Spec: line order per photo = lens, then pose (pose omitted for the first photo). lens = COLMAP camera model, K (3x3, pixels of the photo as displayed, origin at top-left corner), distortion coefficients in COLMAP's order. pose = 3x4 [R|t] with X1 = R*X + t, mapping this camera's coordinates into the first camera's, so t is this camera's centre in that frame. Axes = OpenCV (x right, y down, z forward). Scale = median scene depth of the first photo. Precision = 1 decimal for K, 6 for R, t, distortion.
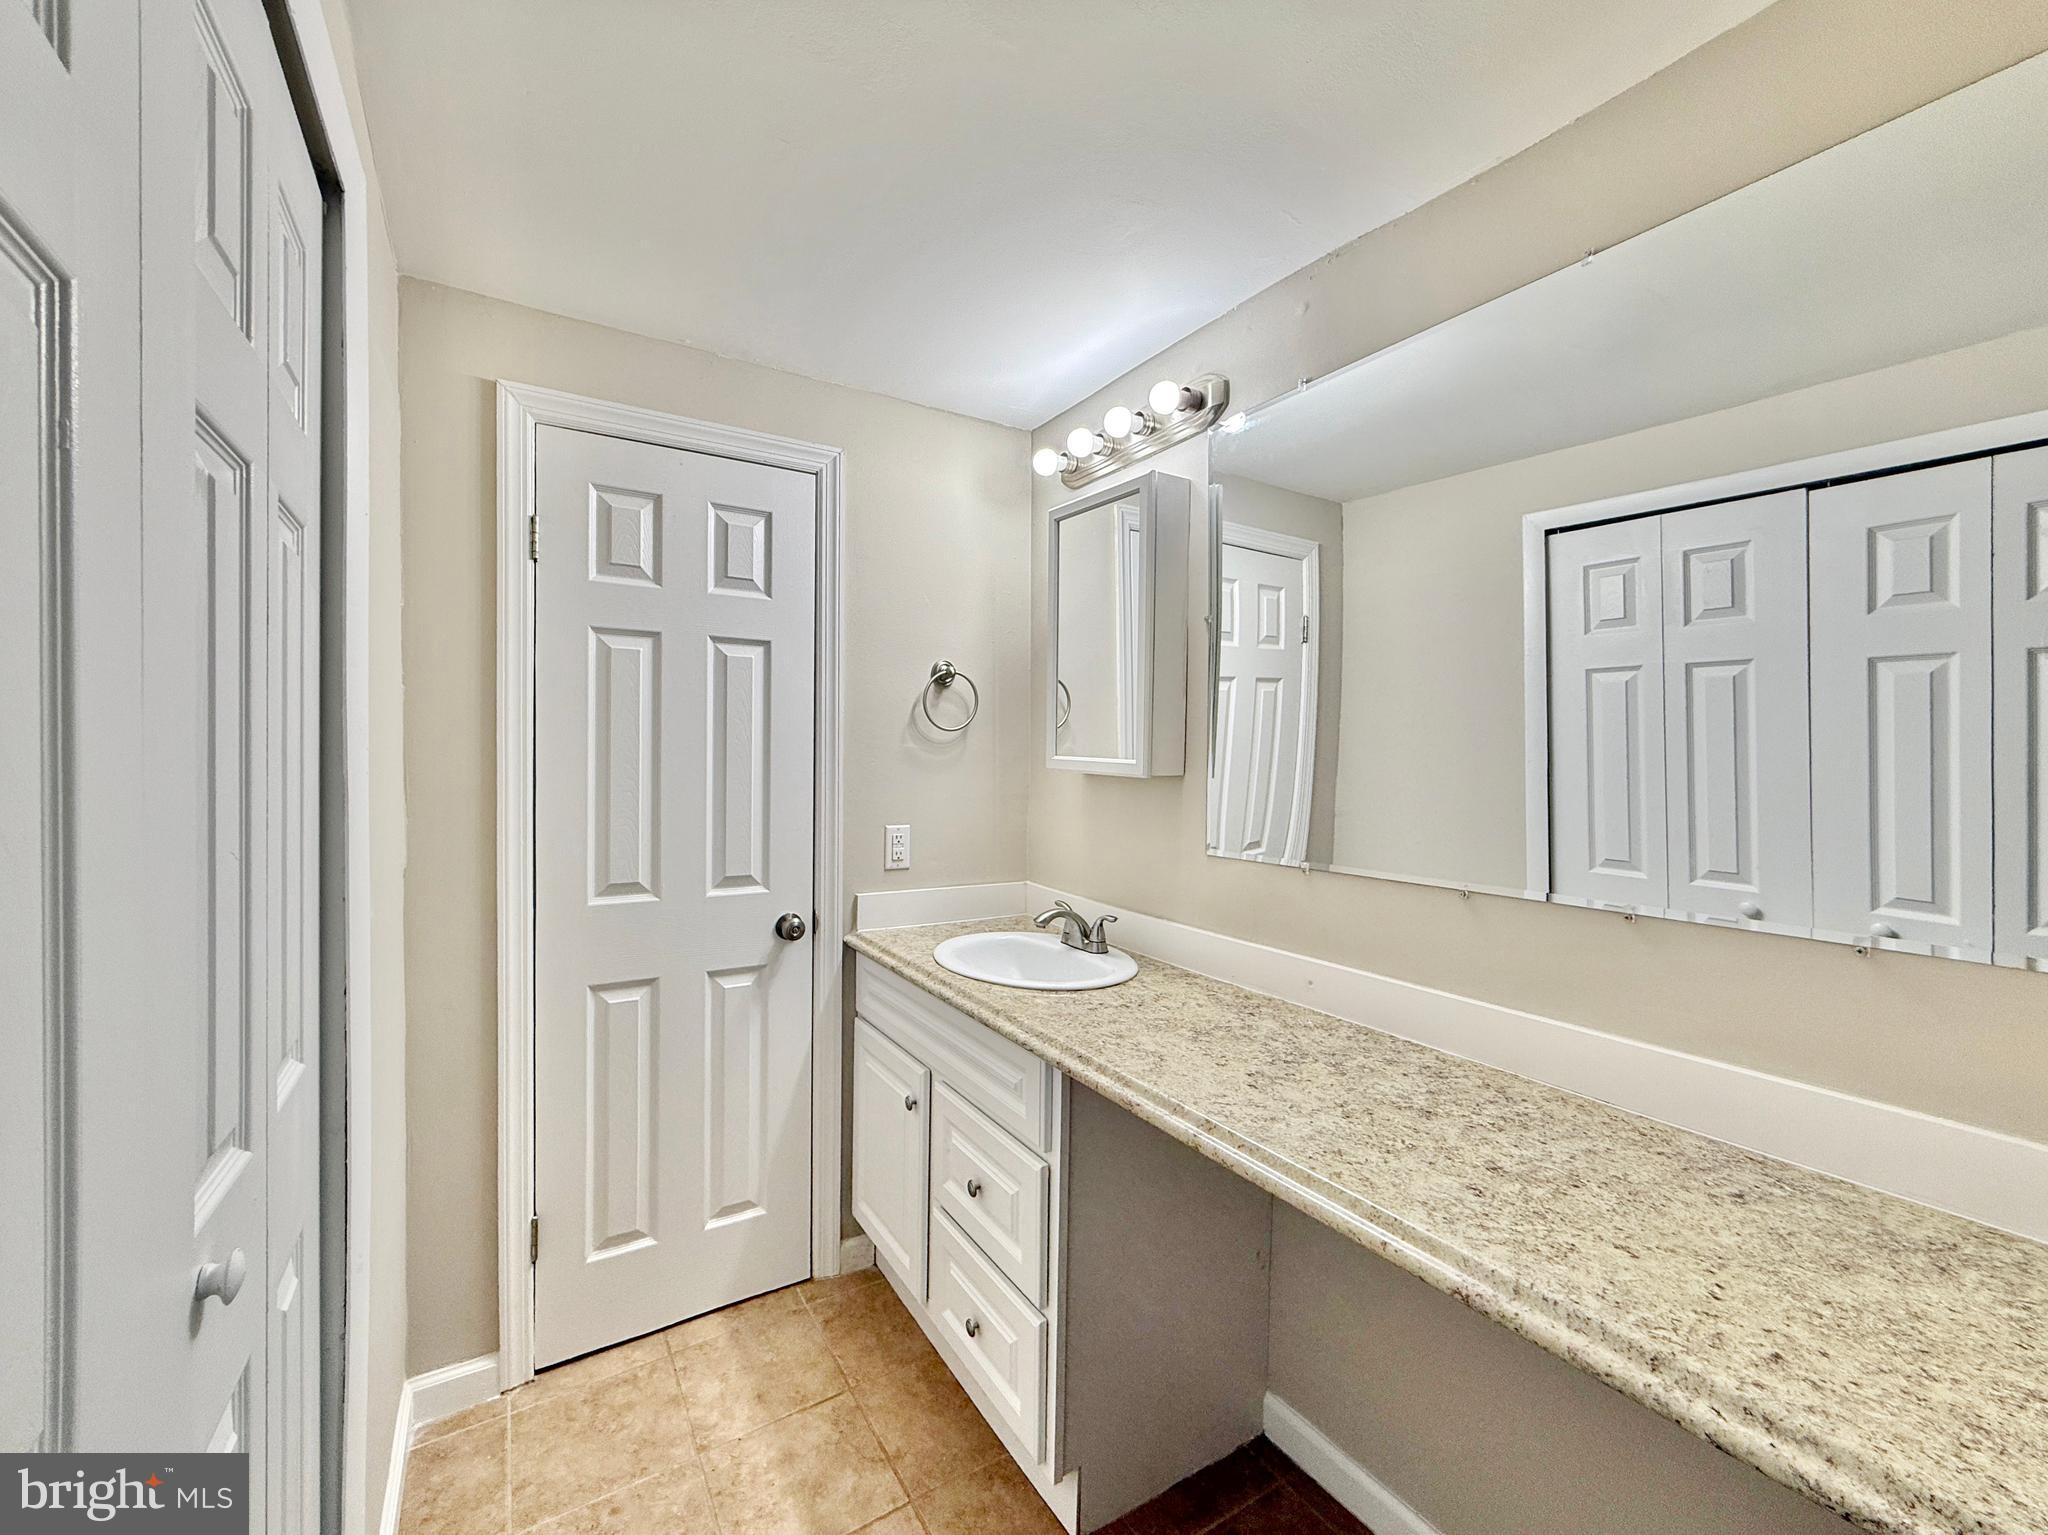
lens RADIAL K [[816.0, 0, 1017.3], [0, 816.0, 757.4], [0, 0, 1]] dist [-0.002621, 0.000642]
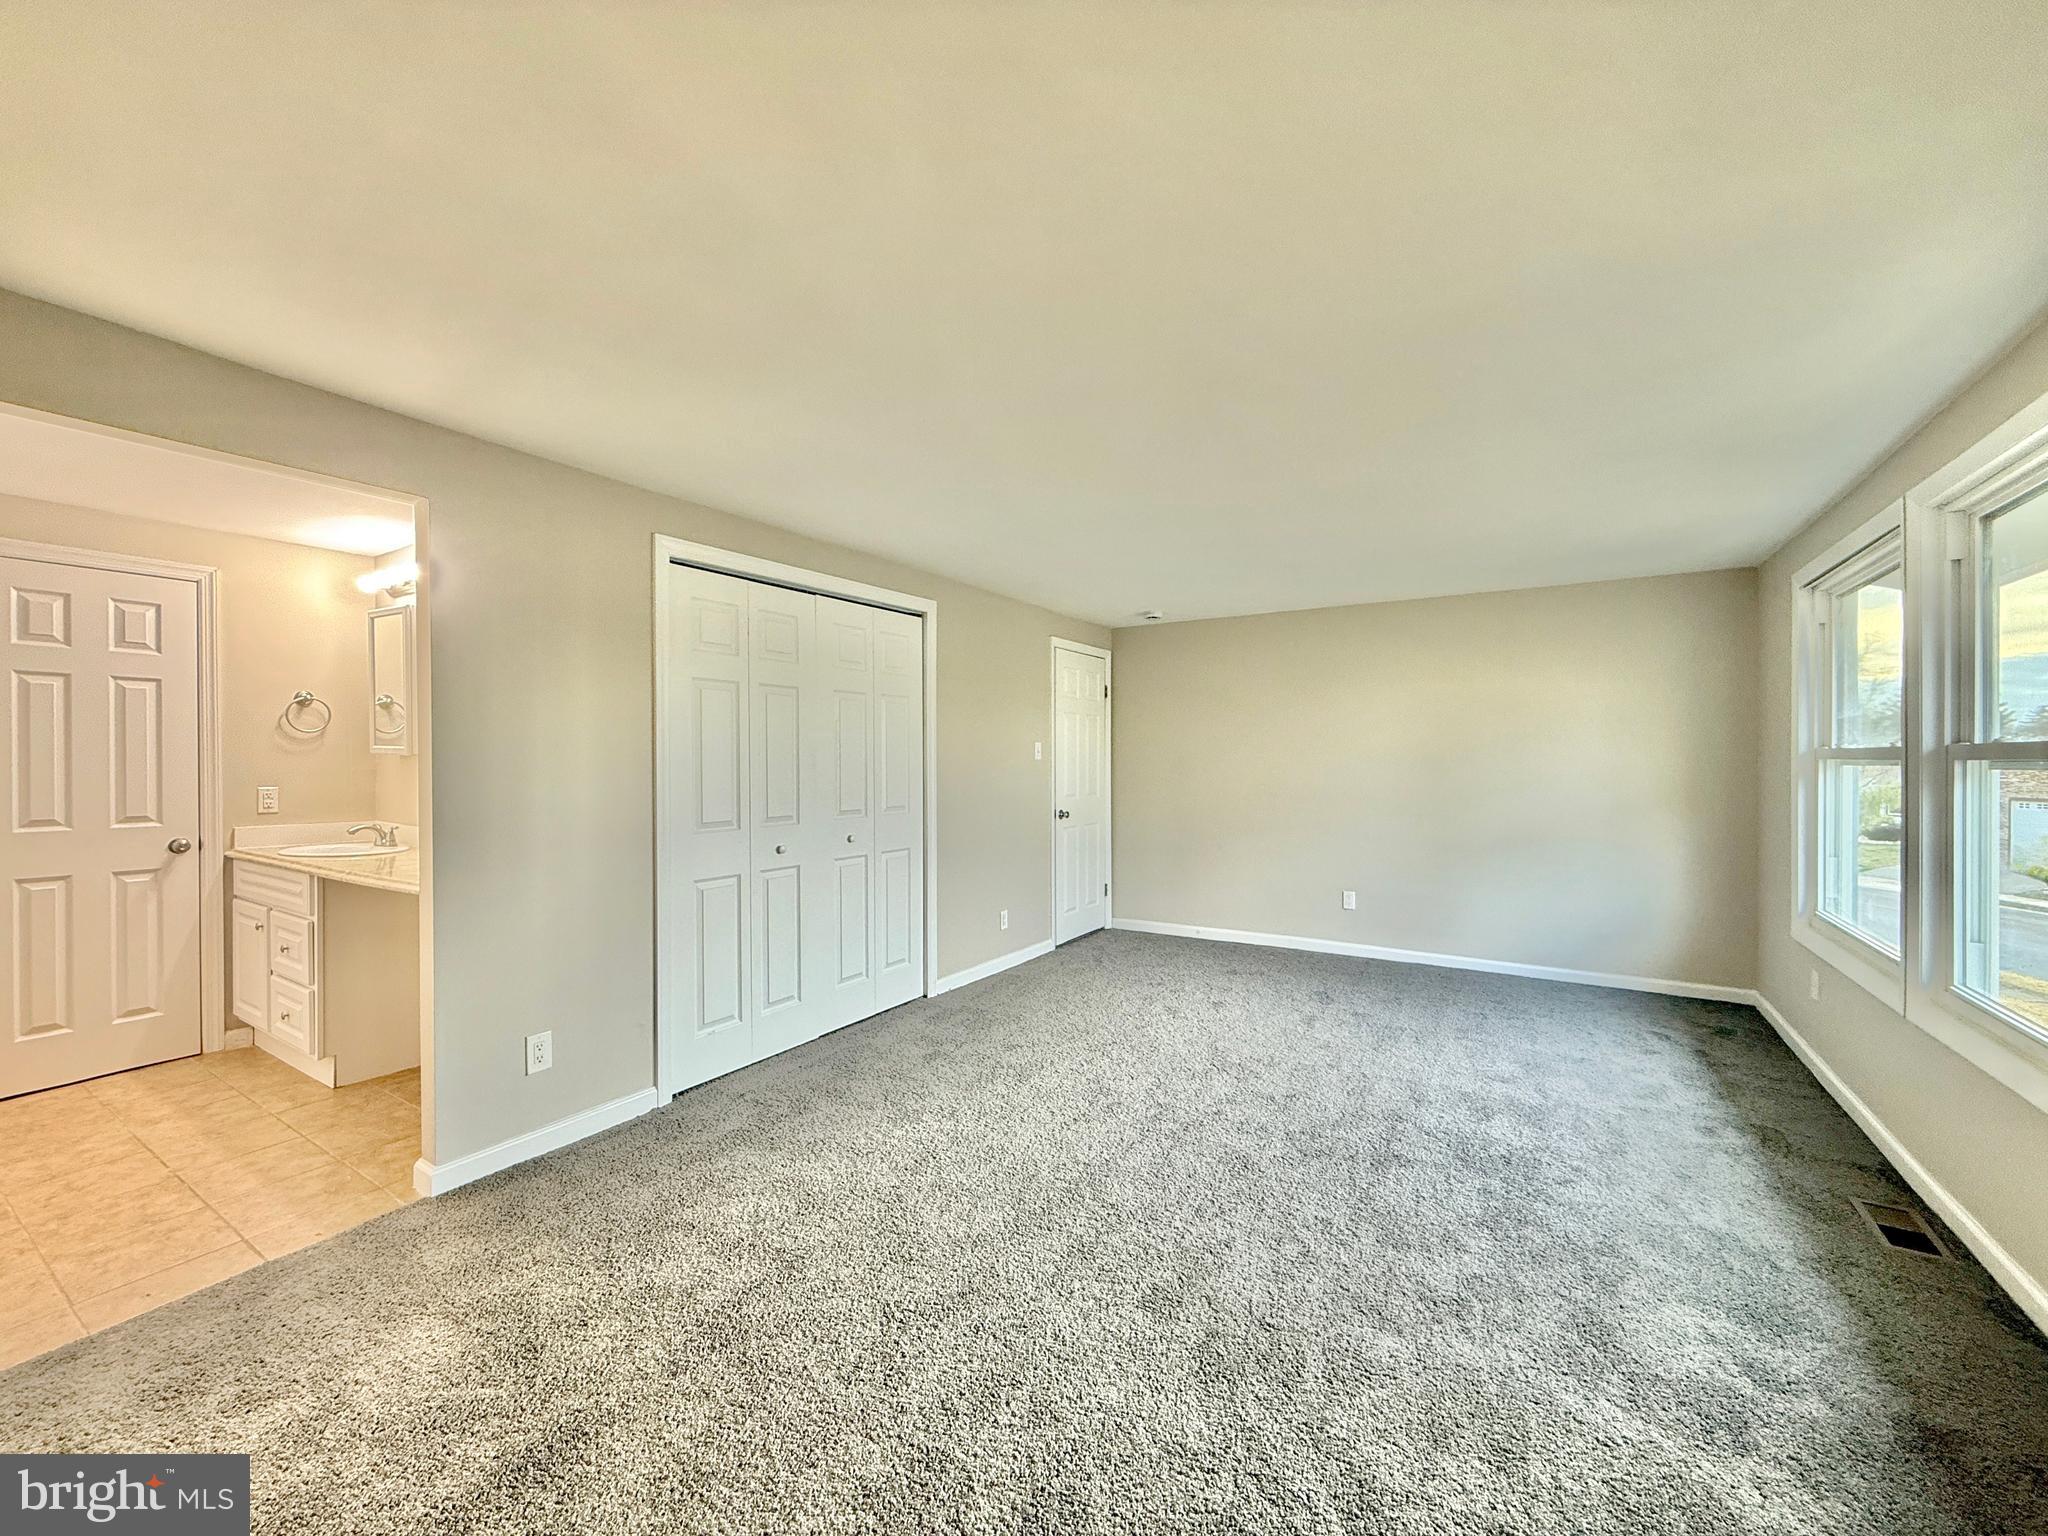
lens RADIAL K [[816.0, 0, 1024.1], [0, 816.0, 767.3], [0, 0, 1]] dist [-0.002621, 0.000642]
pose [[0.903480, -0.013590, 0.428415, 0.600156], [0.014214, 0.999897, 0.001742, 0.065754], [-0.428394, 0.004516, 0.903581, -1.320959]]
